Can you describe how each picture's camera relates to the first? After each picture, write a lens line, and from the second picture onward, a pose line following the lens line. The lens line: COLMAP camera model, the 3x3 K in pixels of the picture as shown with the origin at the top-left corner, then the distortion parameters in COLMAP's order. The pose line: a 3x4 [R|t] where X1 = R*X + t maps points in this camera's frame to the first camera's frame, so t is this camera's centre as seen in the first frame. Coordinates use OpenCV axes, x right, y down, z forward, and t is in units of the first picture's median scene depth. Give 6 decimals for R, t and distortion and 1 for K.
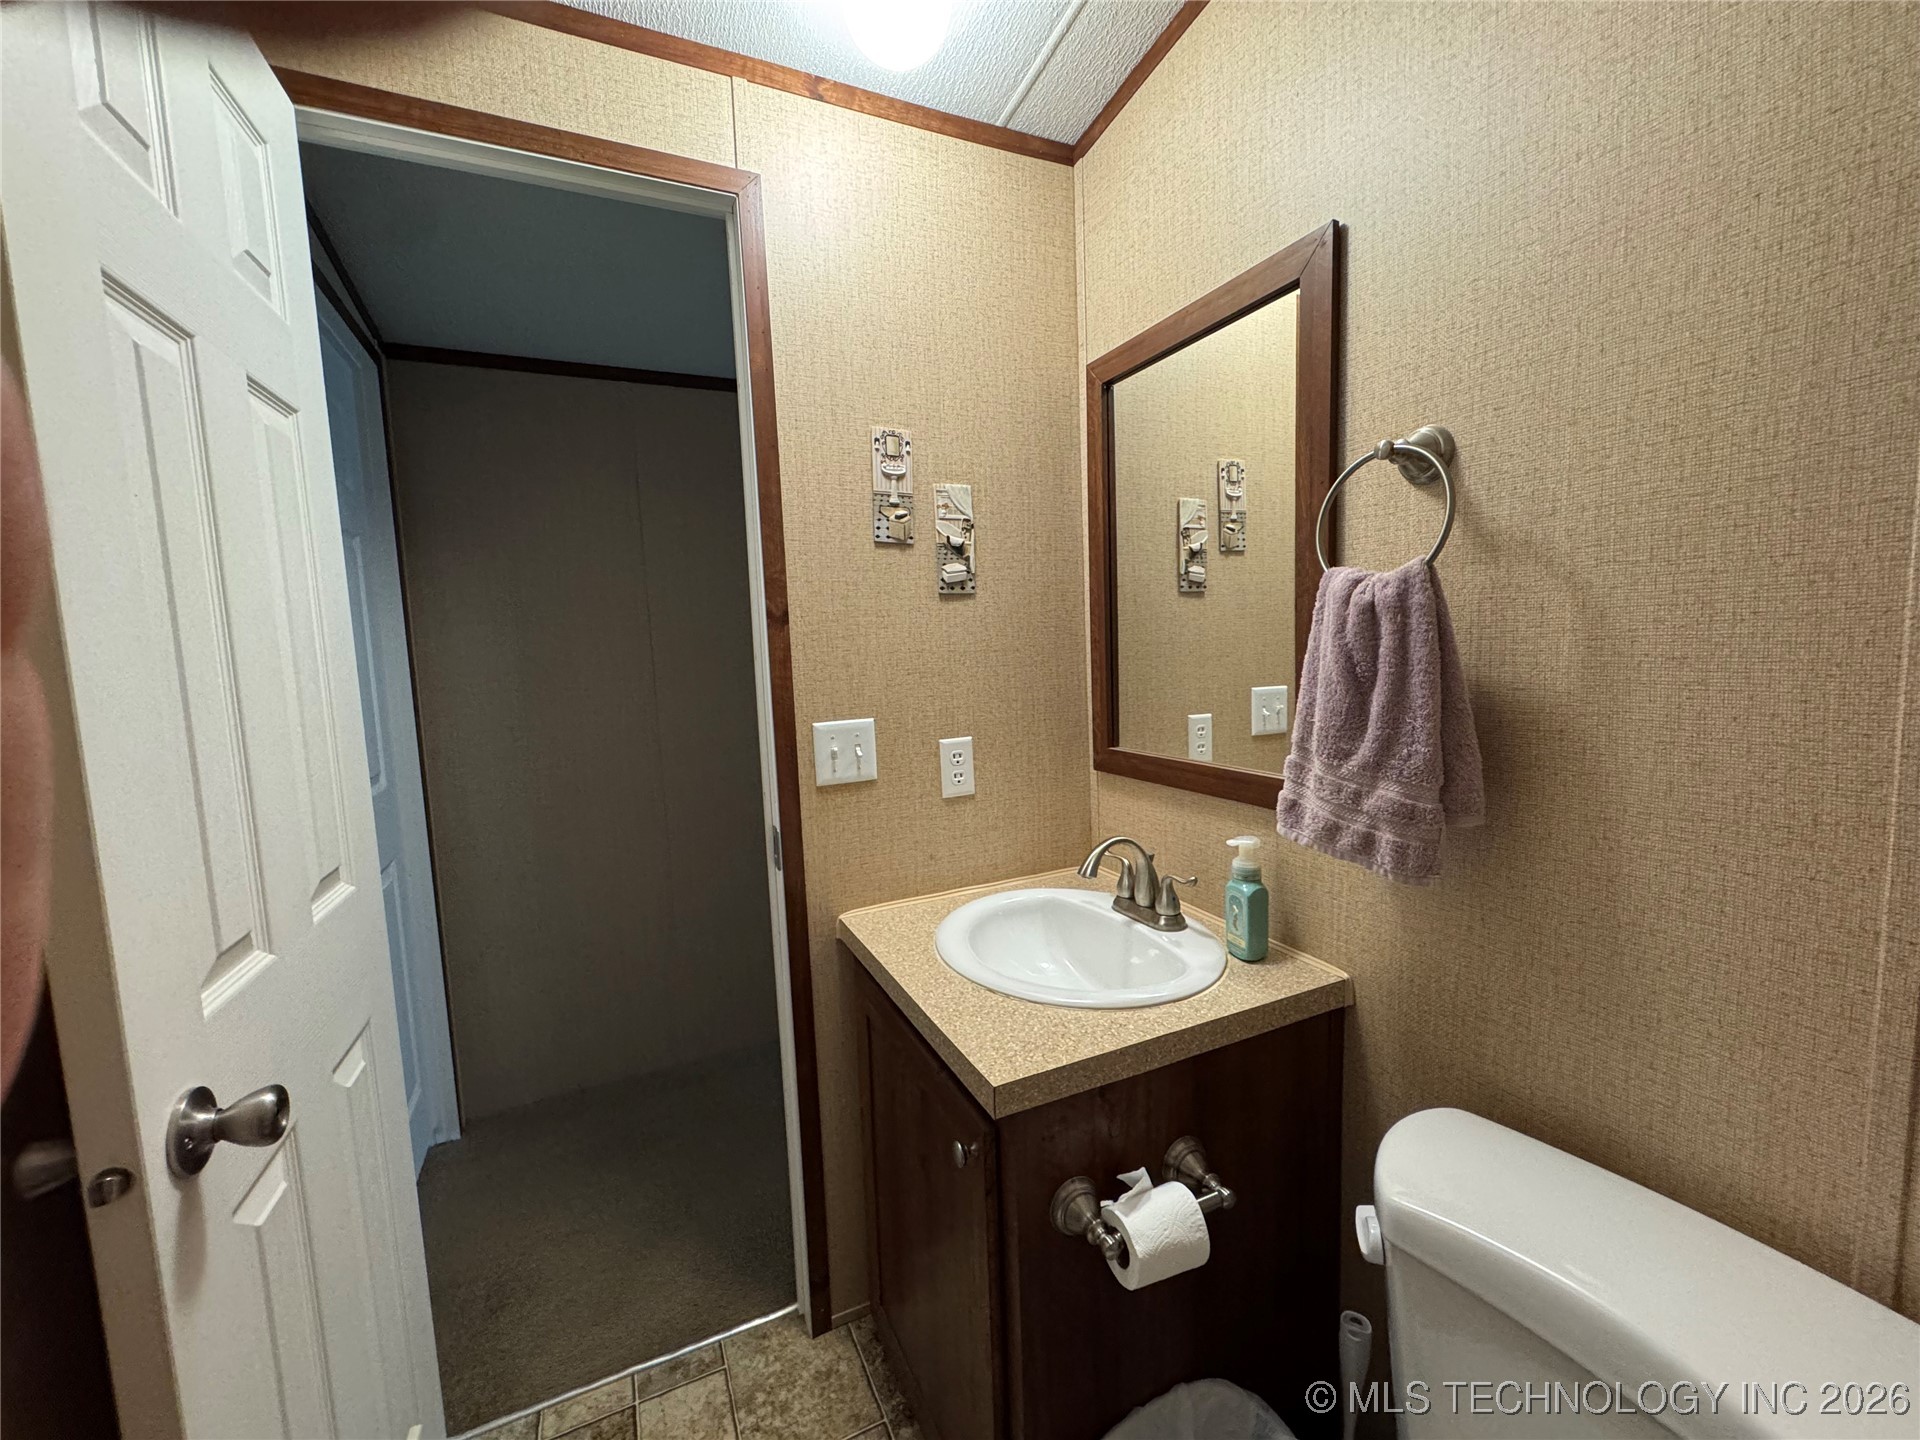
lens RADIAL K [[766.5, 0, 959.3], [0, 766.5, 716.5], [0, 0, 1]] dist [-0.001910, -0.000013]
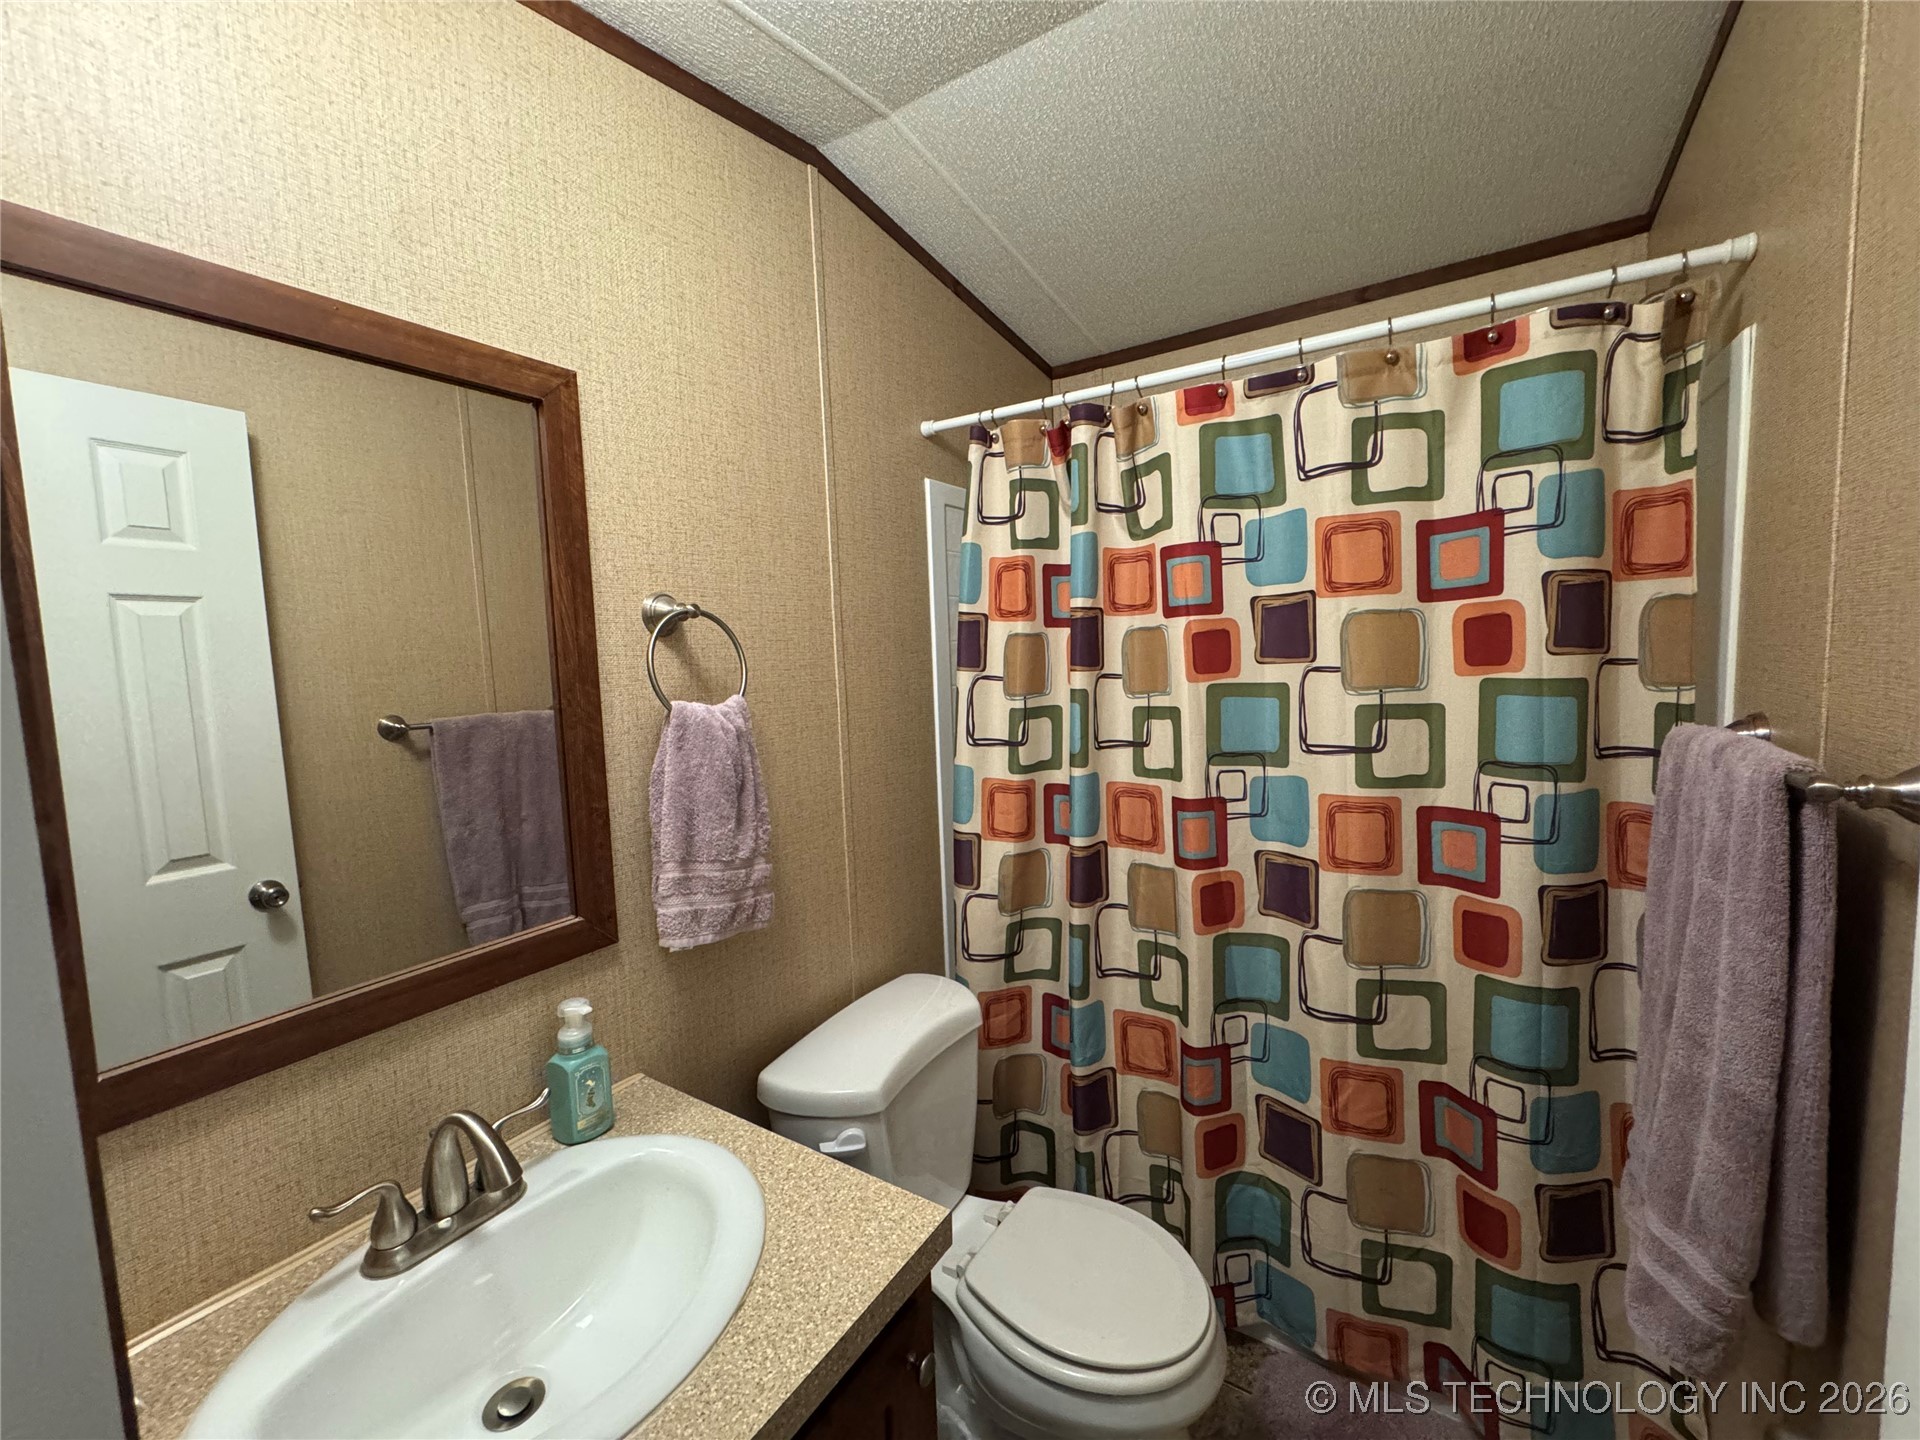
lens RADIAL K [[766.5, 0, 959.3], [0, 766.5, 716.5], [0, 0, 1]] dist [-0.001910, -0.000013]
pose [[-0.527390, -0.013615, 0.849514, -0.684645], [0.138641, 0.985091, 0.101858, -0.219236], [-0.838235, 0.171497, -0.517639, 1.185460]]
